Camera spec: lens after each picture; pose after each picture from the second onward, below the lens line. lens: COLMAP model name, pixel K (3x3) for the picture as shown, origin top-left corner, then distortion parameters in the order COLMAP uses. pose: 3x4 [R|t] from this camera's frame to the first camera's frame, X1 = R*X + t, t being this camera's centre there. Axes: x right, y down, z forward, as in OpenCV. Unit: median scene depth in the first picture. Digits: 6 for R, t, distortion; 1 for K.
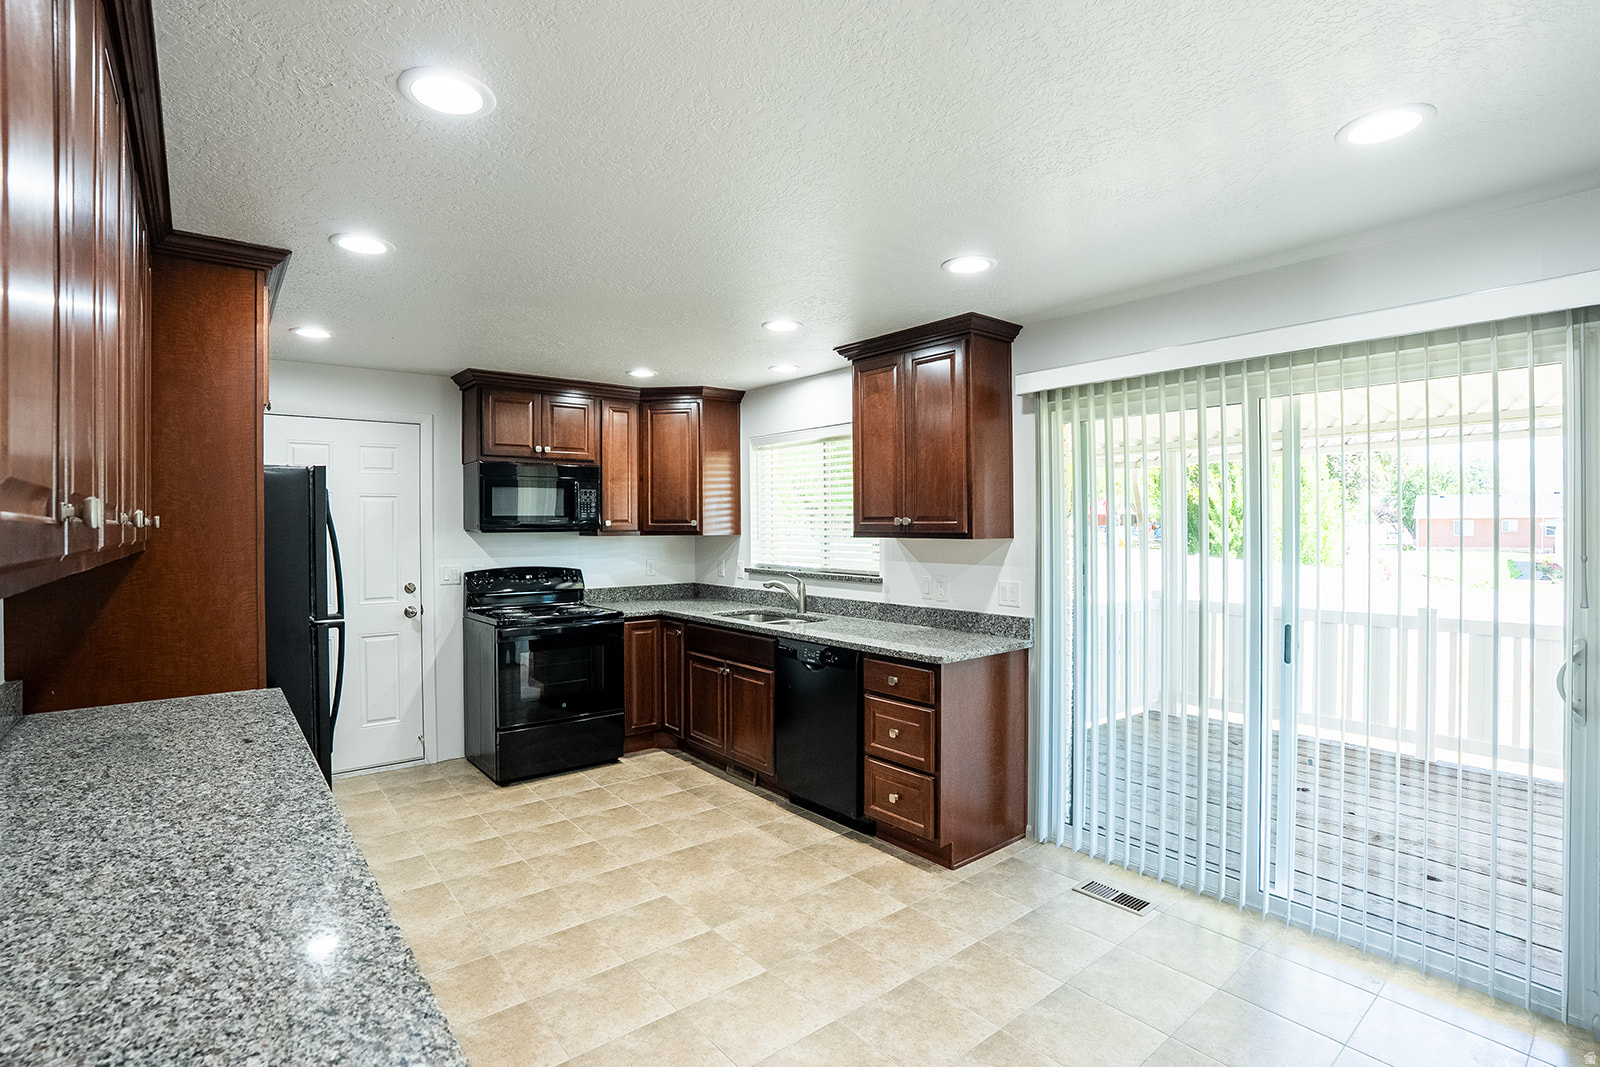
lens RADIAL K [[749.3, 0, 793.0], [0, 749.3, 531.1], [0, 0, 1]] dist [-0.037819, 0.000524]
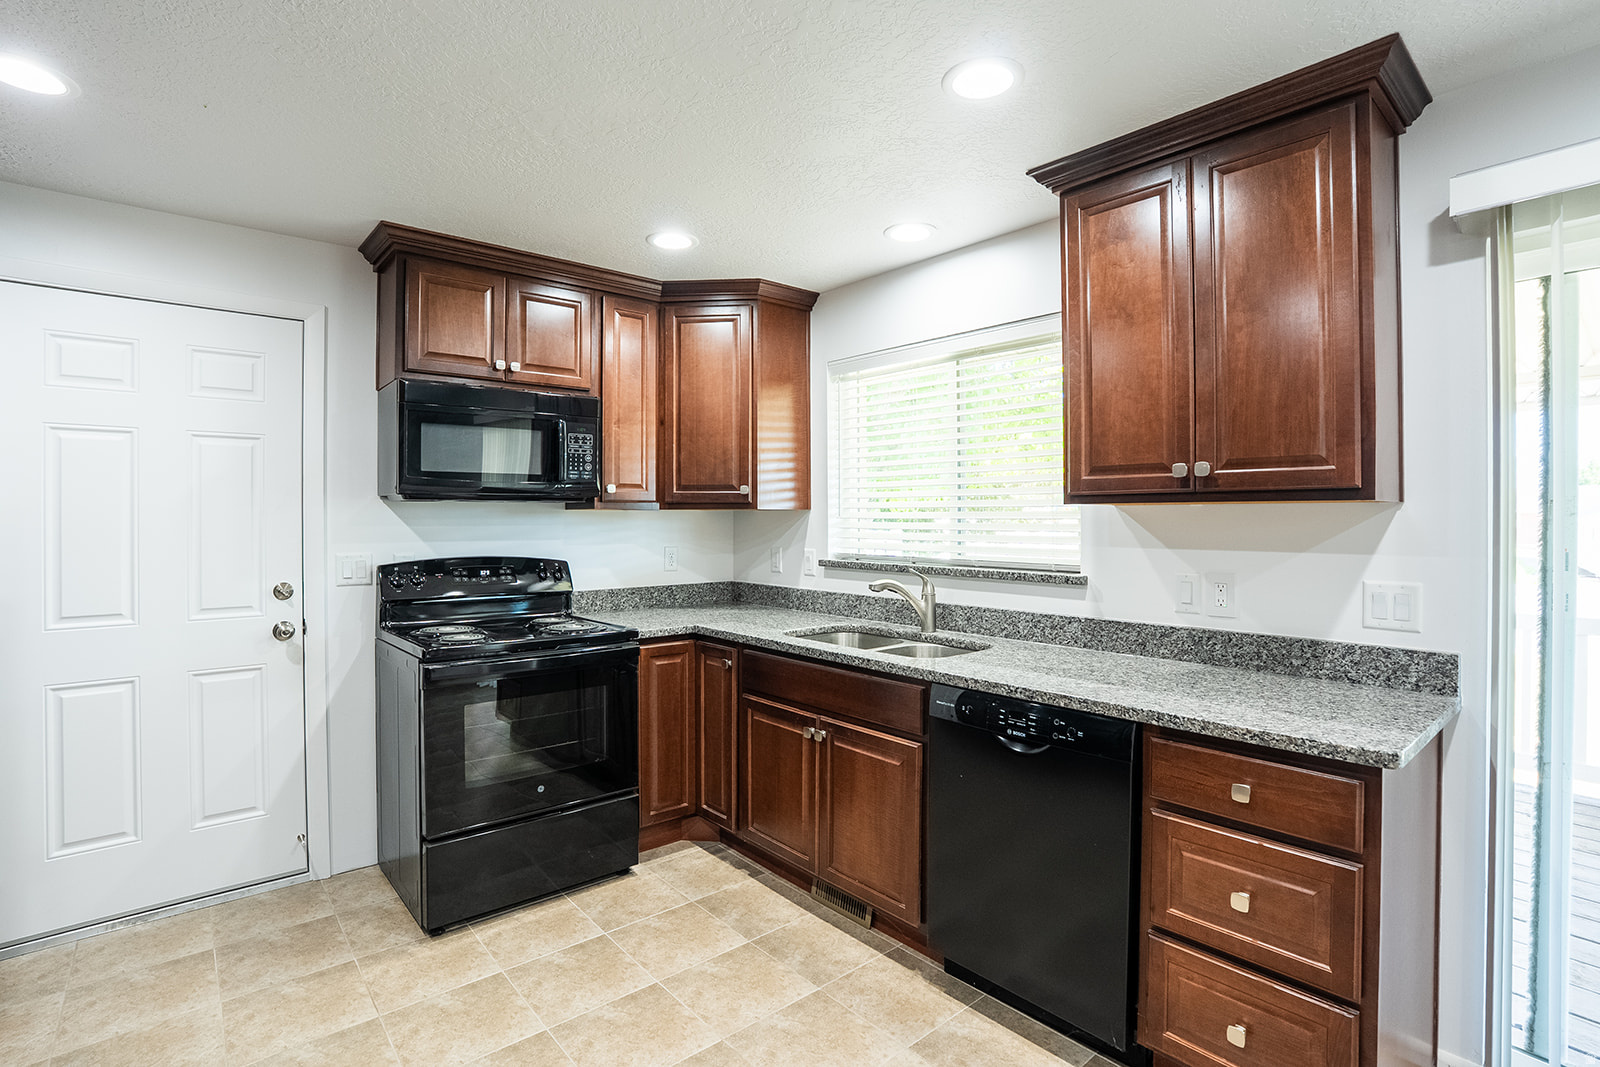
lens RADIAL K [[767.0, 0, 805.6], [0, 767.0, 521.7], [0, 0, 1]] dist [-0.049417, 0.020462]
pose [[0.999308, 0.003886, 0.037002, -0.111296], [-0.003763, 0.999987, -0.003401, 0.020108], [-0.037015, 0.003259, 0.999309, 0.360492]]
